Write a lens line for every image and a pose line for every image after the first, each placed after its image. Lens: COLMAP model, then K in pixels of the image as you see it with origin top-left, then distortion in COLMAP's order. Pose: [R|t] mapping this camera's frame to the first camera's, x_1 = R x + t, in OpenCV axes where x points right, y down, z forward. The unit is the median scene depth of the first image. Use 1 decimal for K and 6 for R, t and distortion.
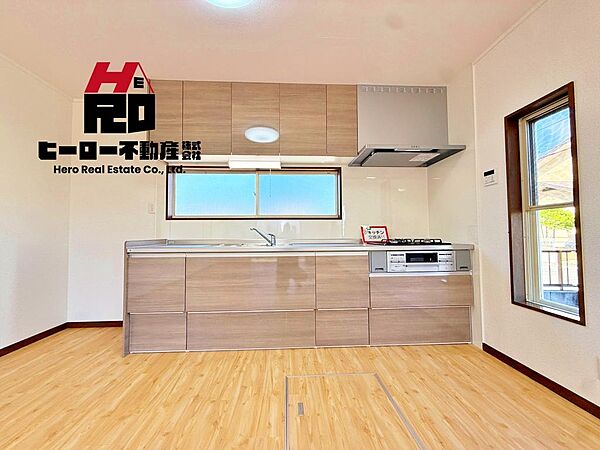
lens RADIAL K [[240.0, 0, 298.2], [0, 240.0, 223.7], [0, 0, 1]] dist [0.000109, 0.000085]
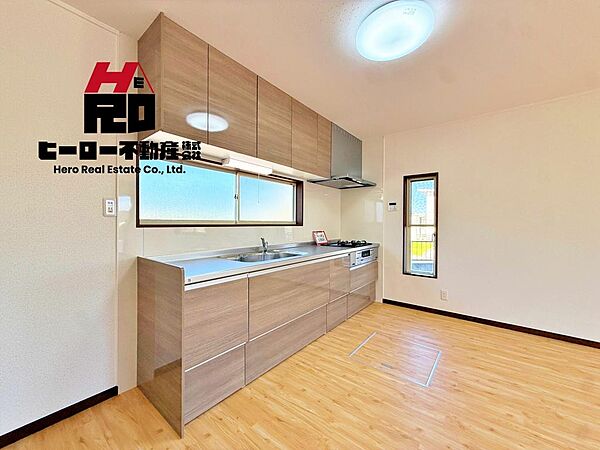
lens RADIAL K [[240.0, 0, 298.2], [0, 240.0, 223.7], [0, 0, 1]] dist [0.000109, 0.000085]
pose [[0.666082, 0.007659, 0.745839, -0.941172], [-0.038555, 0.998964, 0.024173, -0.073708], [-0.744881, -0.044857, 0.665688, 0.299886]]
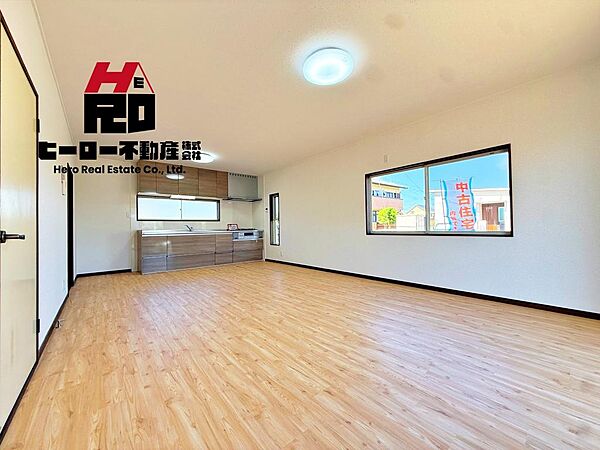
lens RADIAL K [[240.0, 0, 298.2], [0, 240.0, 223.7], [0, 0, 1]] dist [0.000109, 0.000085]
pose [[0.801242, 0.002774, 0.598334, -0.852223], [-0.010684, 0.999896, 0.009671, -0.033858], [-0.598245, -0.014142, 0.801188, -1.913672]]
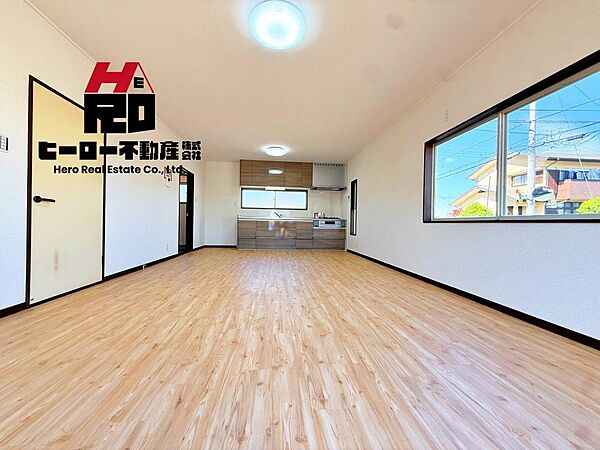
lens RADIAL K [[240.0, 0, 298.2], [0, 240.0, 223.7], [0, 0, 1]] dist [0.000109, 0.000085]
pose [[0.998599, 0.024707, 0.046783, -0.048553], [-0.026576, 0.998855, 0.039769, 0.038935], [-0.045747, -0.040957, 0.998113, -2.133958]]
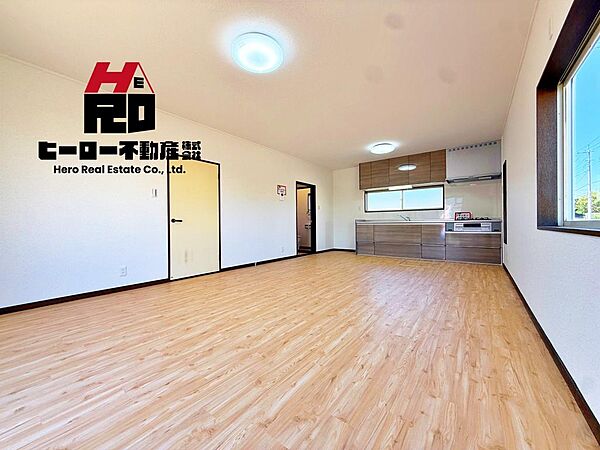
lens RADIAL K [[240.0, 0, 298.2], [0, 240.0, 223.7], [0, 0, 1]] dist [0.000109, 0.000085]
pose [[0.767304, -0.001302, -0.641282, 0.713028], [0.029636, 0.999002, 0.033431, -0.002186], [0.640599, -0.044657, 0.766576, -1.855520]]
